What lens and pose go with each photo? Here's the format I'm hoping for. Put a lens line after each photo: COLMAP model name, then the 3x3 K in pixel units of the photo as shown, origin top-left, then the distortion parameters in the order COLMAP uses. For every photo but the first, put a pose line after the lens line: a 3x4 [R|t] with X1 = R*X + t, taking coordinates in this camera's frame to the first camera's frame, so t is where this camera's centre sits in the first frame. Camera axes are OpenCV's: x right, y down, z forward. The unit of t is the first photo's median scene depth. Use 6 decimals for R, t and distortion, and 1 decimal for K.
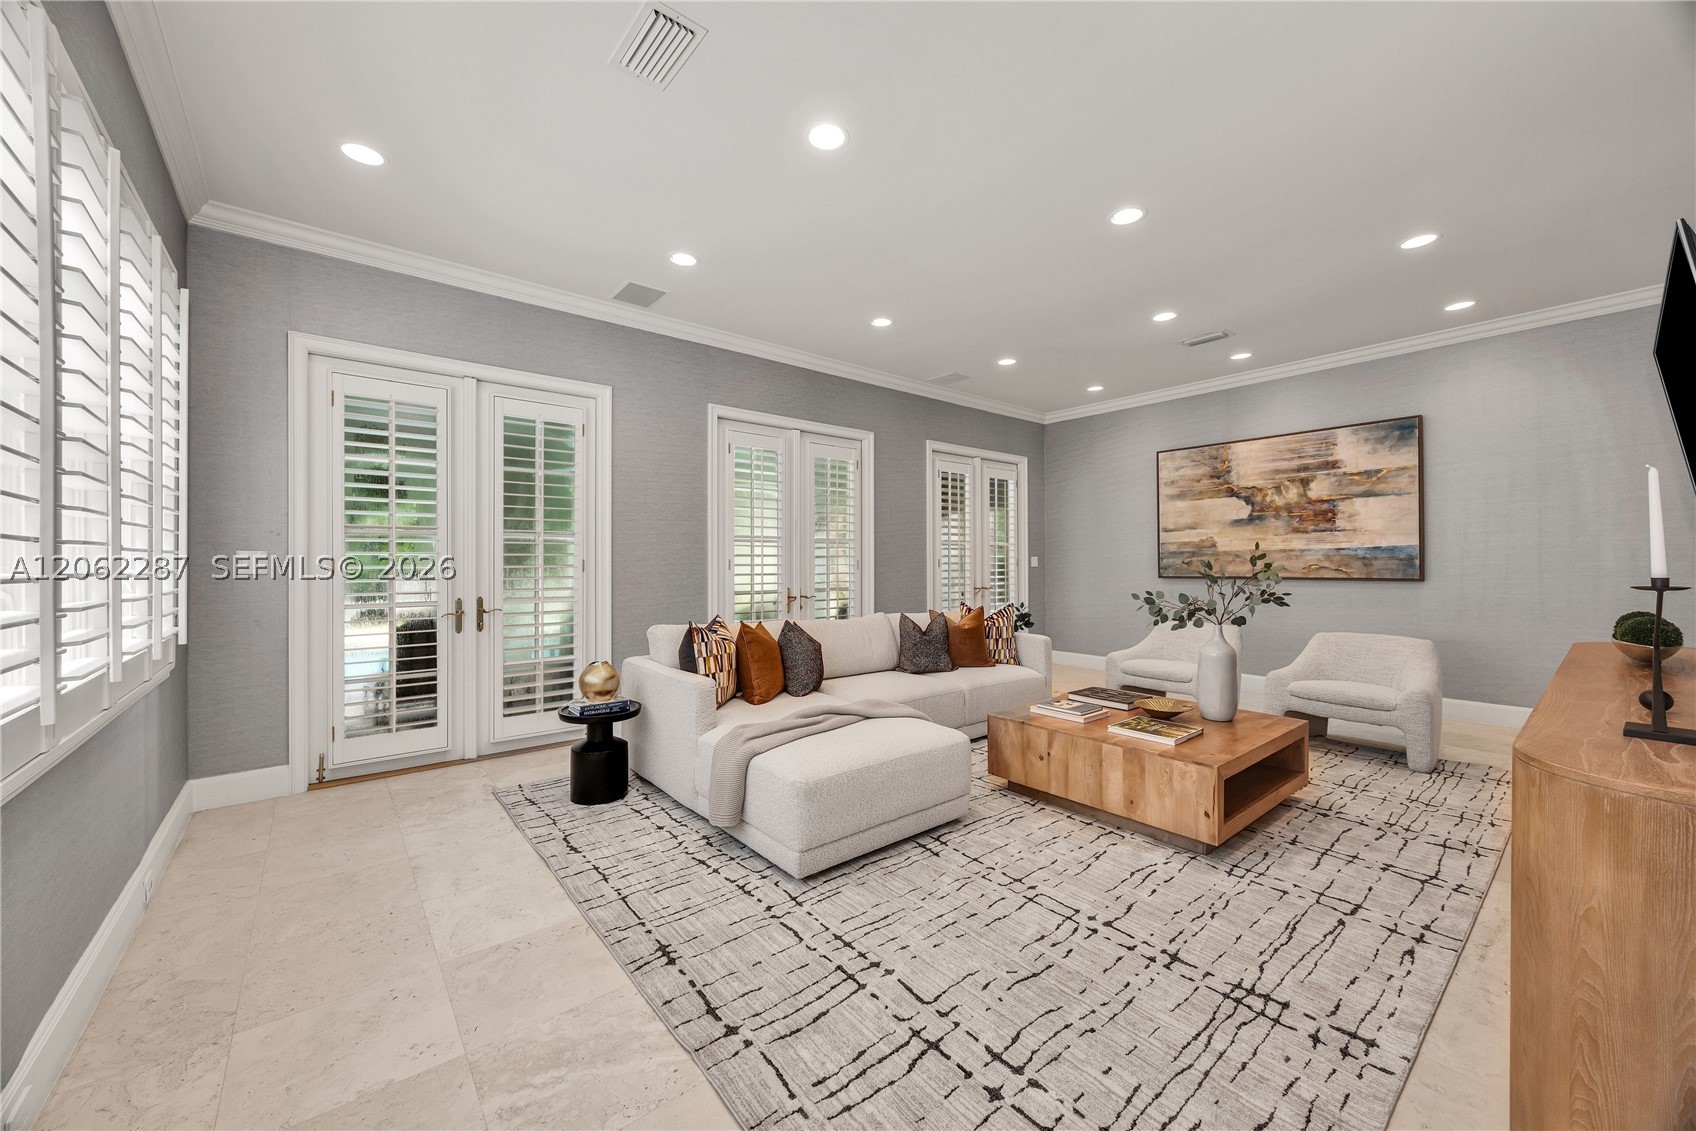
lens RADIAL K [[641.0, 0, 848.0], [0, 641.0, 563.3], [0, 0, 1]] dist [-0.003168, 0.000141]
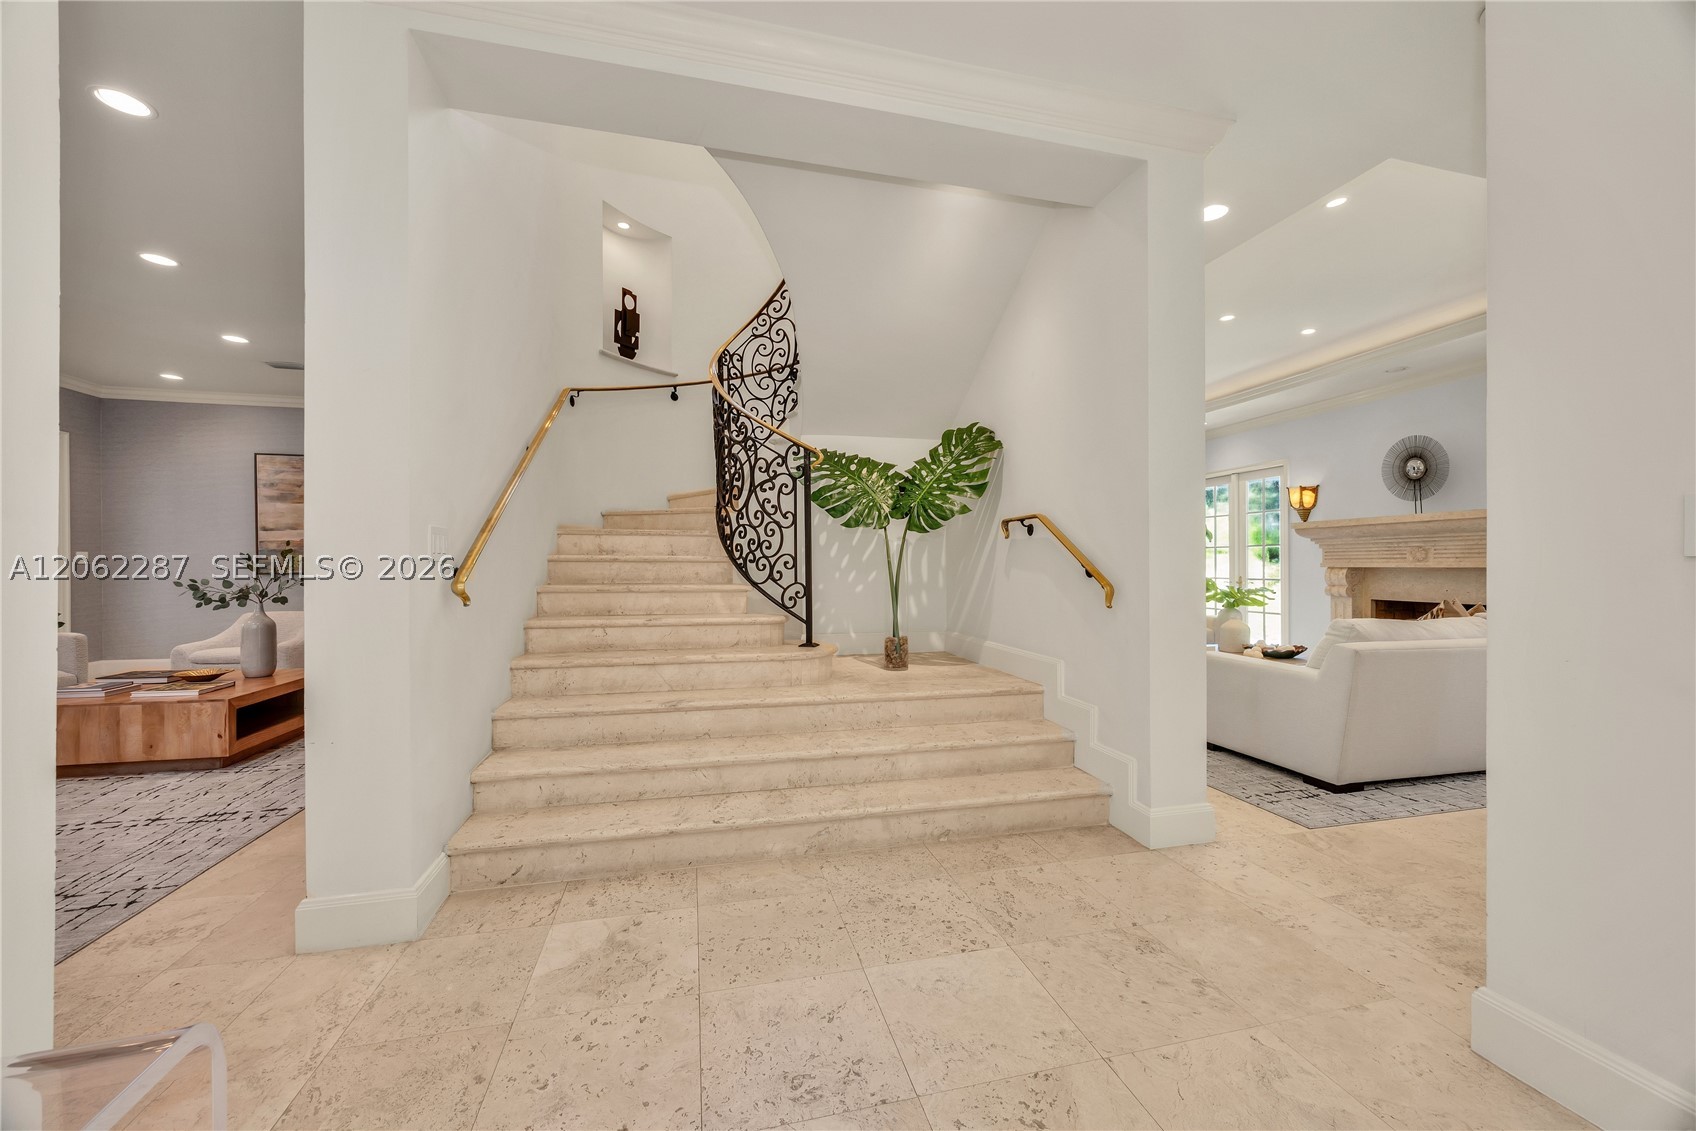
lens RADIAL K [[641.0, 0, 848.0], [0, 641.0, 563.3], [0, 0, 1]] dist [-0.003168, 0.000141]
pose [[0.432810, 0.002893, 0.901481, -0.086014], [0.002175, 0.999989, -0.004253, 0.026627], [-0.901483, 0.003802, 0.432798, -0.738569]]
